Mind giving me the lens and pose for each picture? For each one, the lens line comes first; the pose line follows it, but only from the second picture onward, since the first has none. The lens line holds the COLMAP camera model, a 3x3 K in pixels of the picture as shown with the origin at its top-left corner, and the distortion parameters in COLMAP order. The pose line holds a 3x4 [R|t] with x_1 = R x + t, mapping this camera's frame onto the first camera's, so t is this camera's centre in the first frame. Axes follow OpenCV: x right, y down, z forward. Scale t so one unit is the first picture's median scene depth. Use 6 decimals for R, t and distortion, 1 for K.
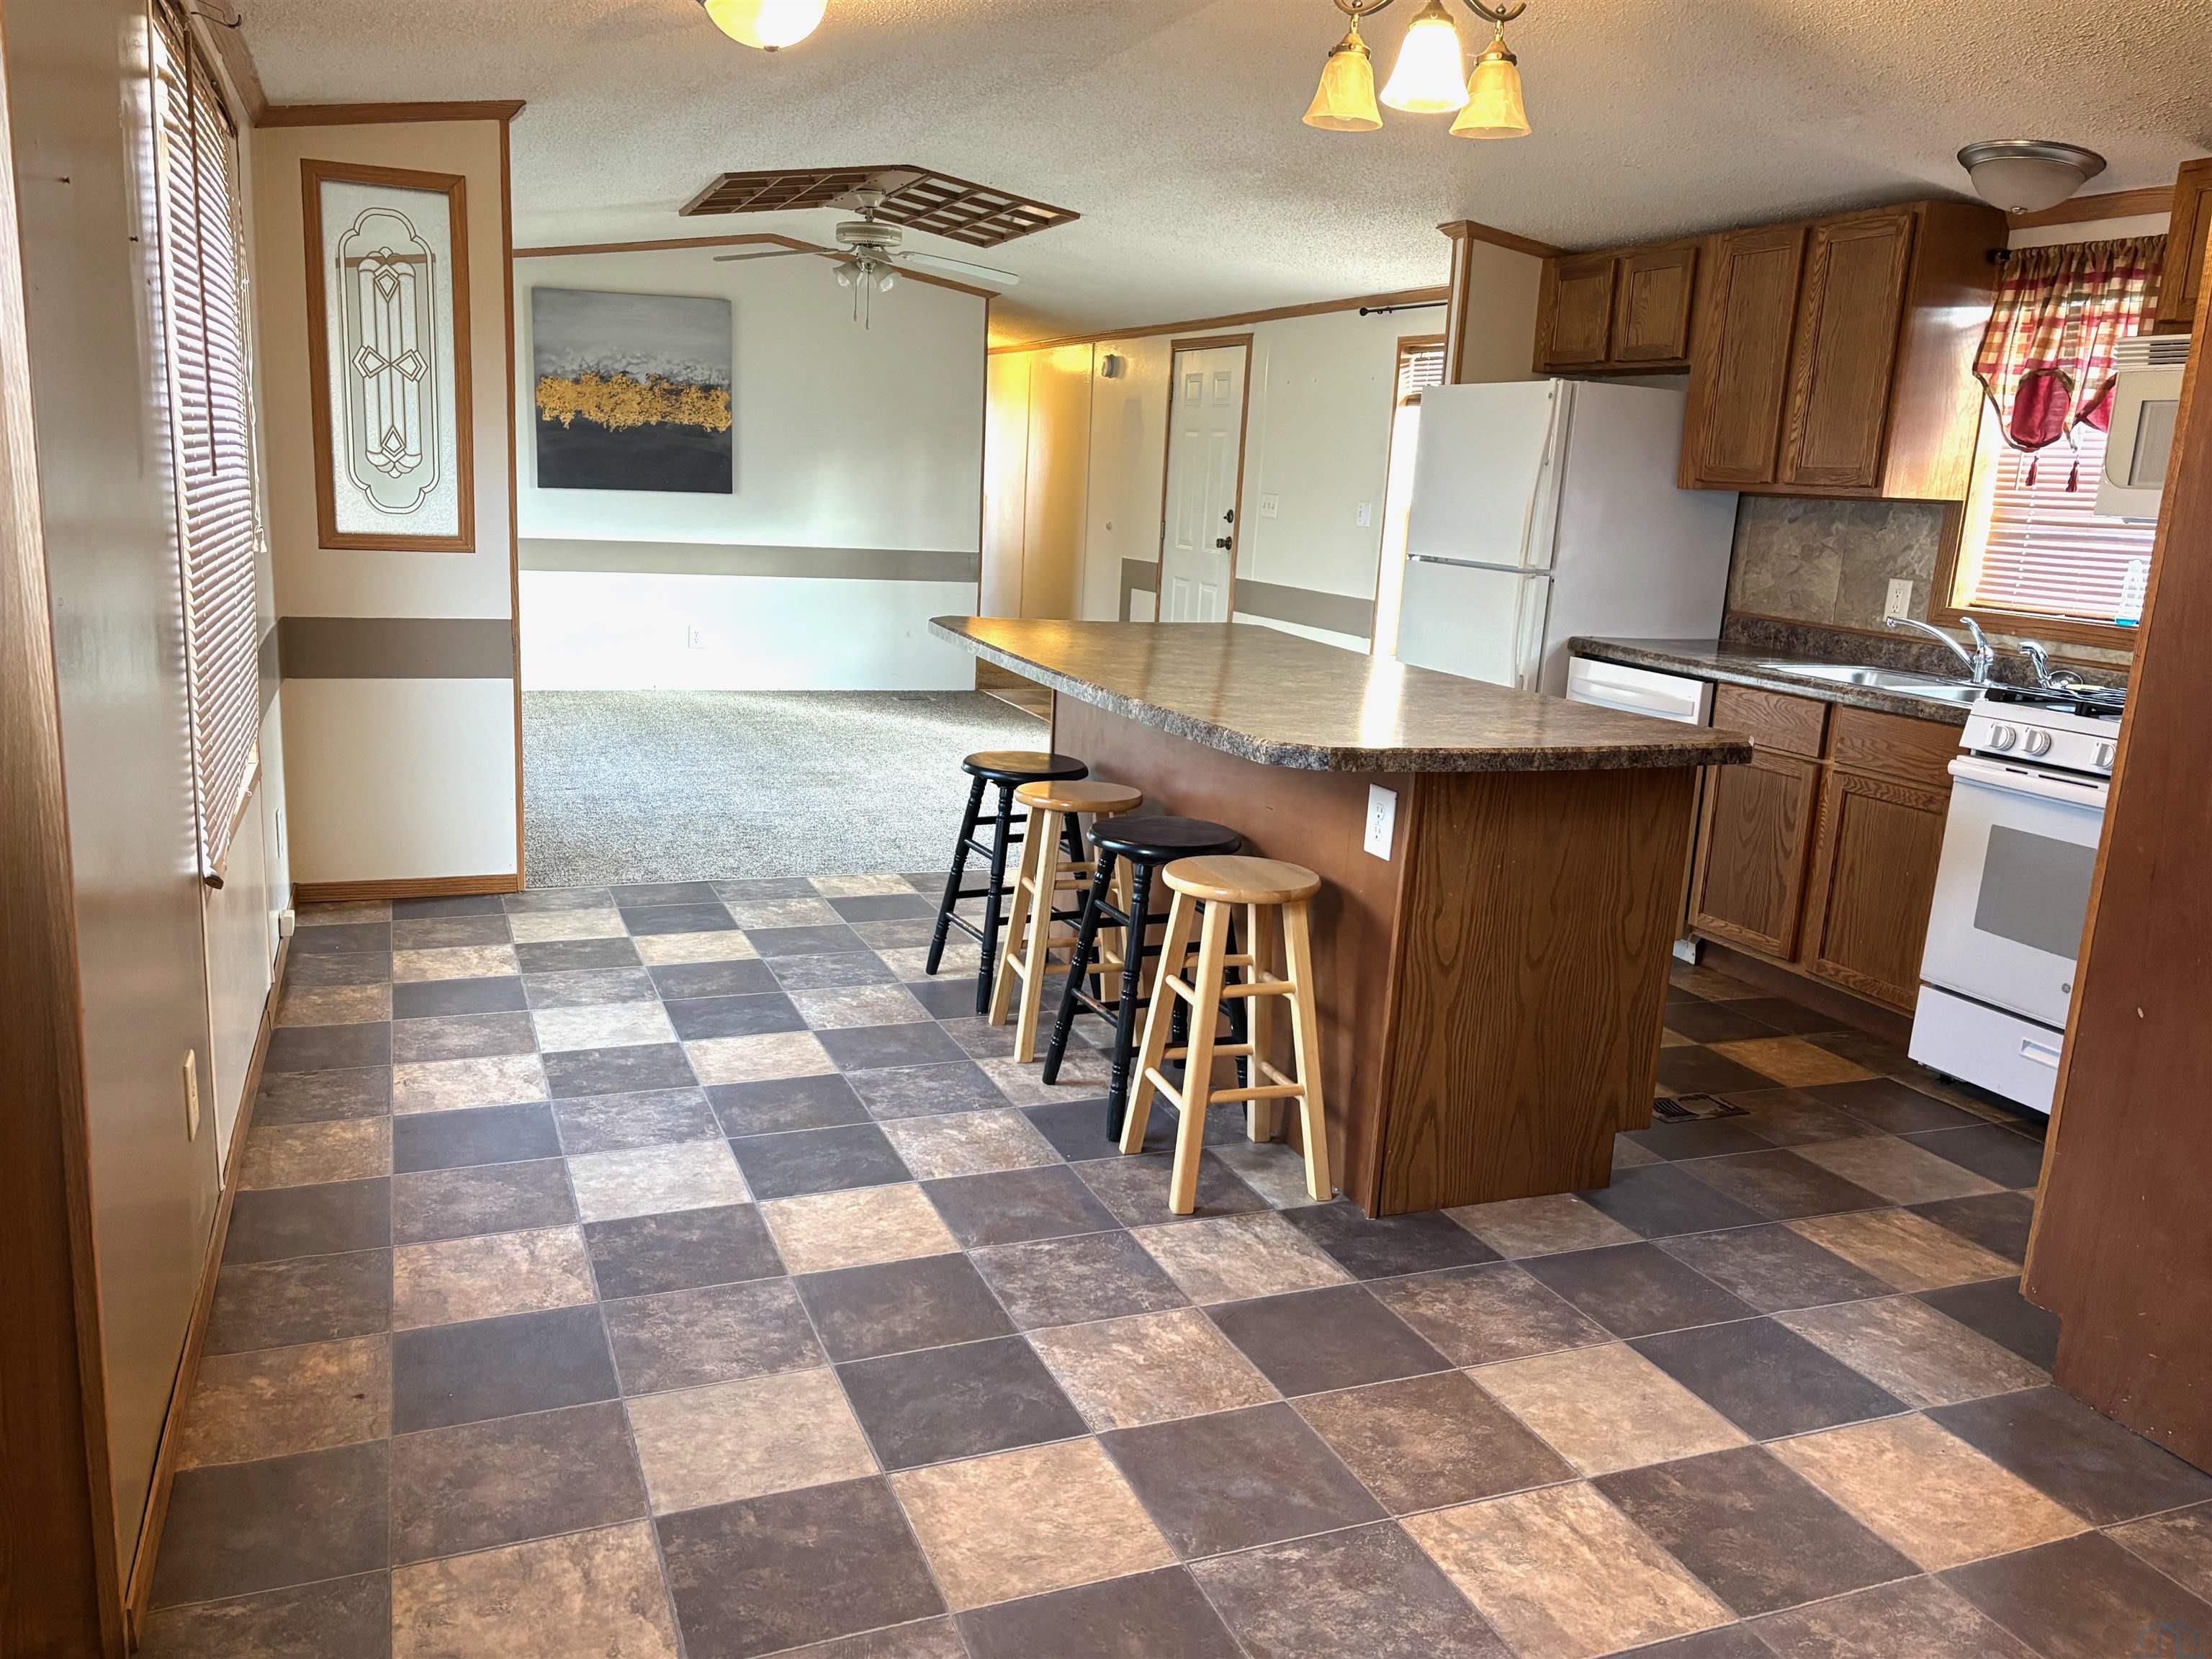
lens RADIAL K [[1701.5, 0, 1106.0], [0, 1701.5, 829.5], [0, 0, 1]] dist [-0.004968, -0.002340]
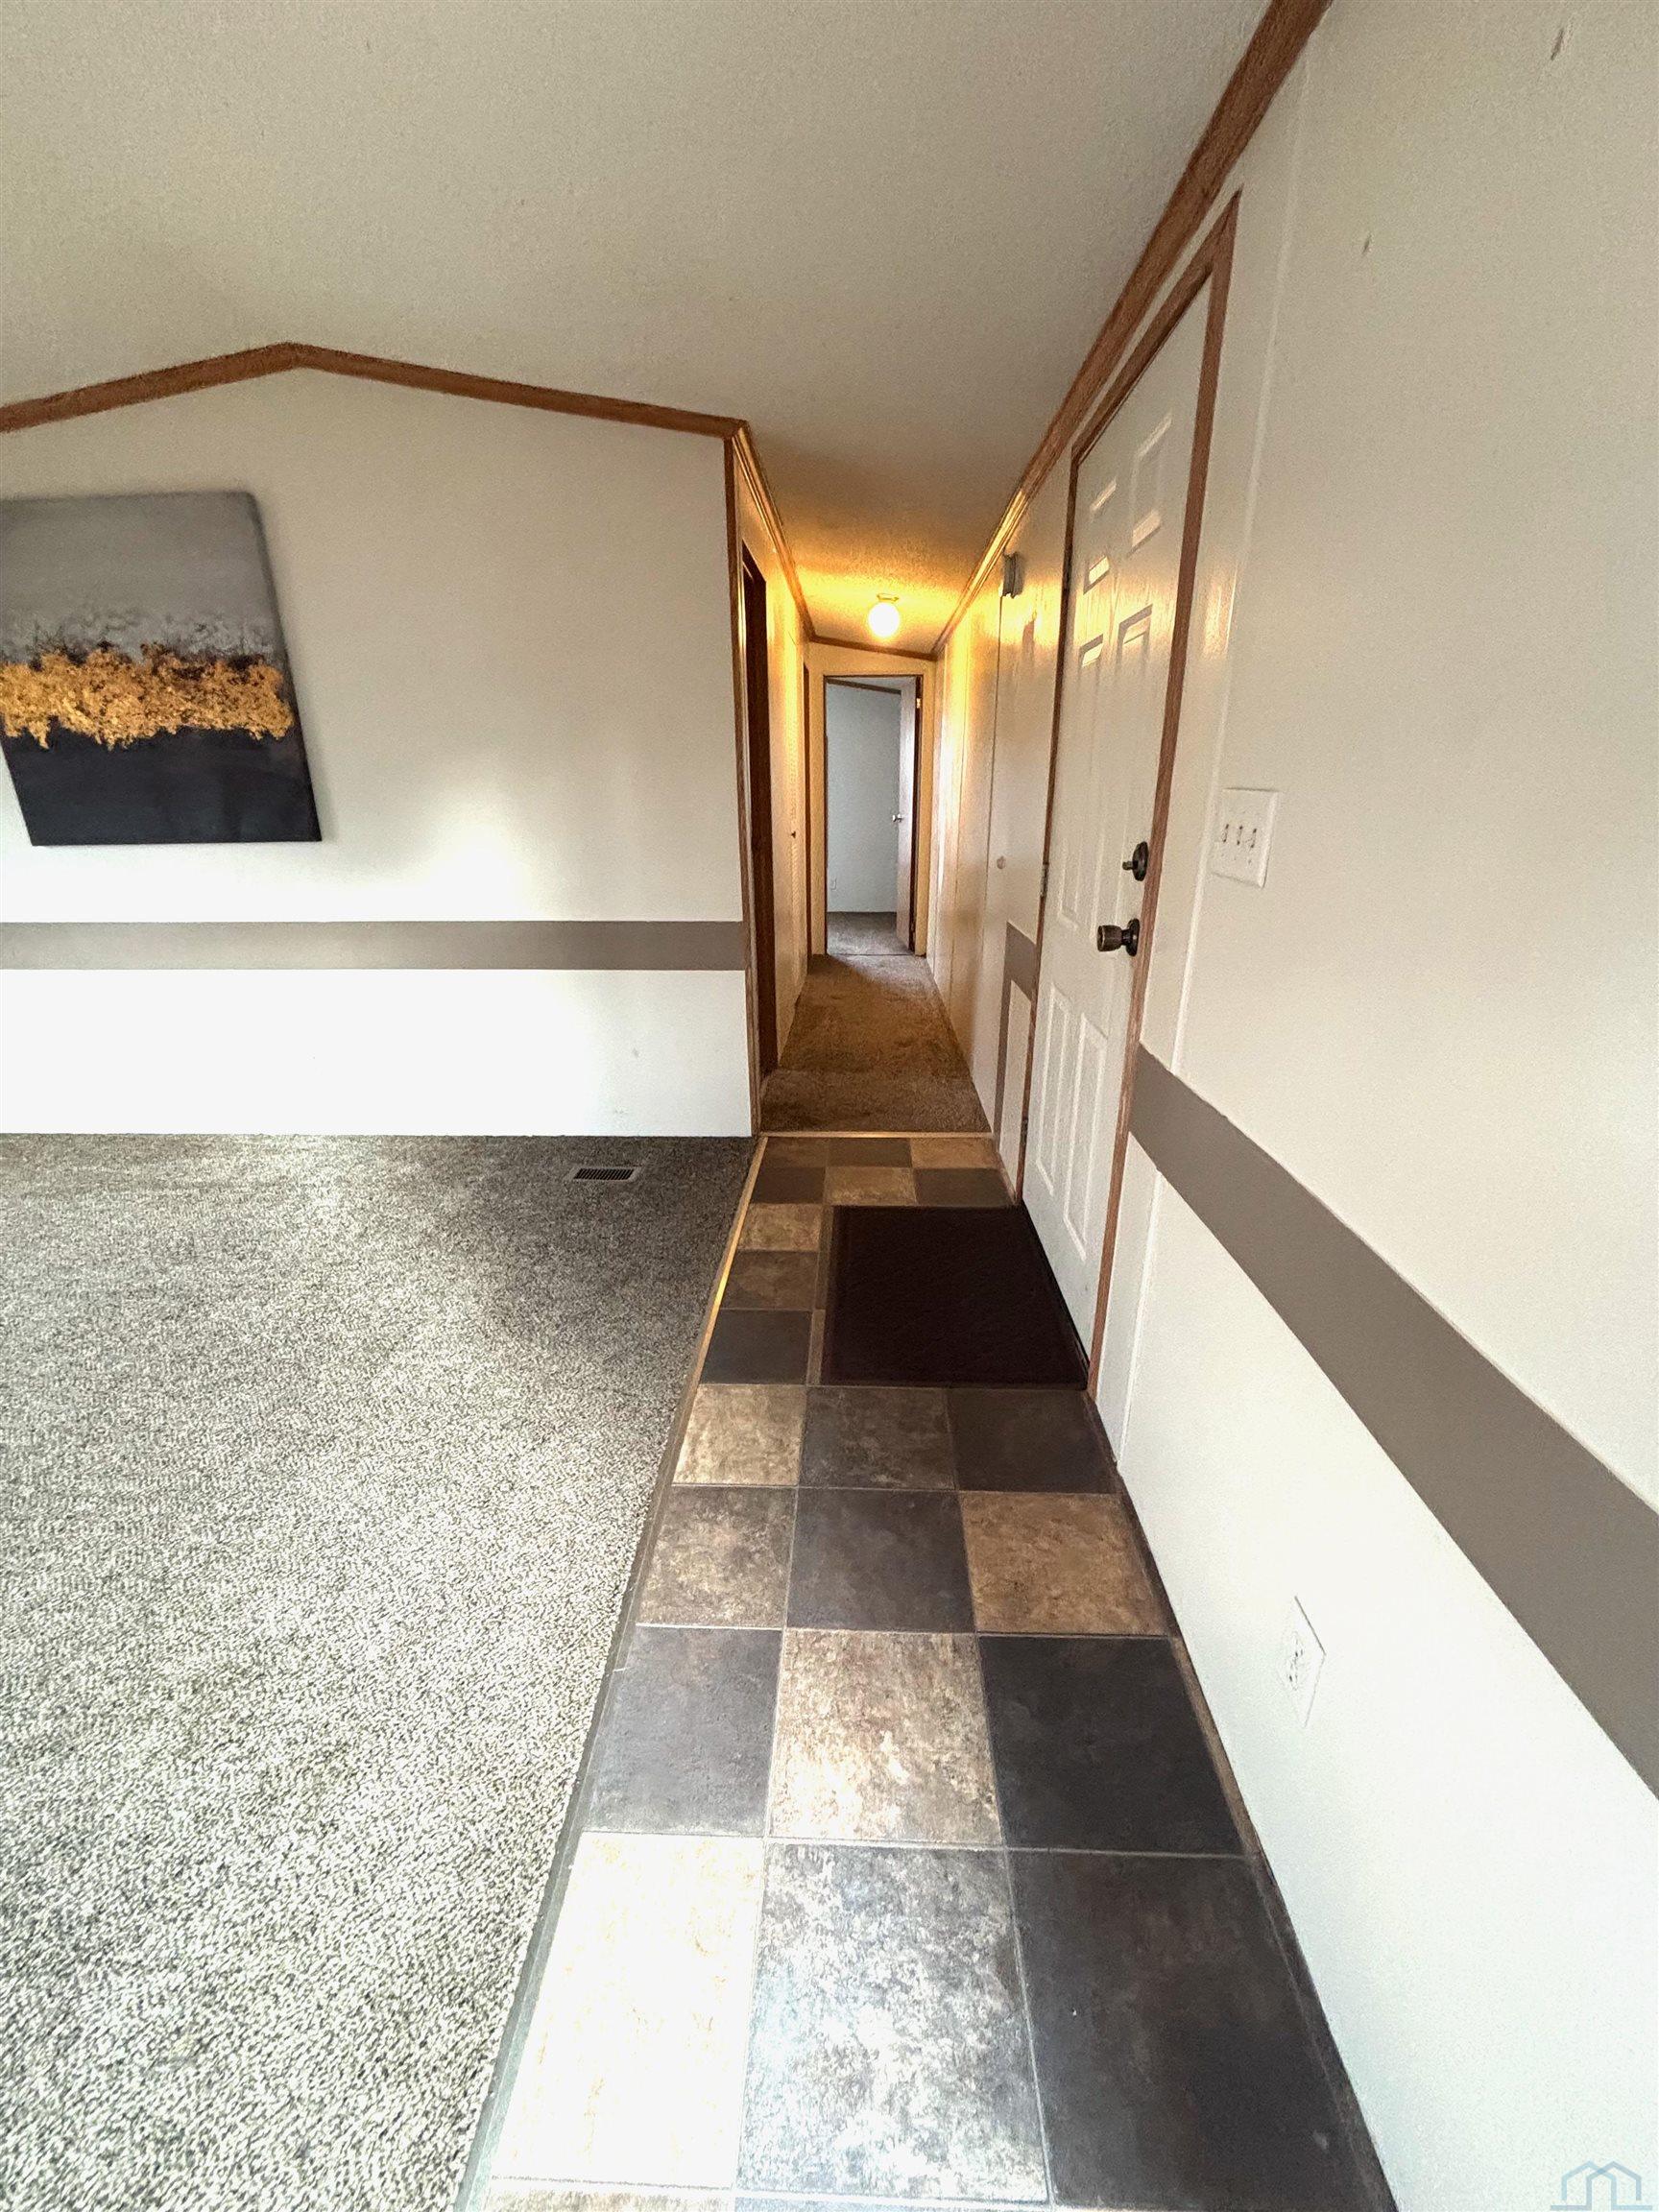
lens RADIAL K [[883.3, 0, 829.5], [0, 883.3, 1106.0], [0, 0, 1]] dist [0.001539, -0.000312]
pose [[0.913337, 0.082906, -0.398676, 0.090098], [-0.036071, 0.991678, 0.123587, -0.152217], [0.405605, -0.098496, 0.908726, 0.792222]]
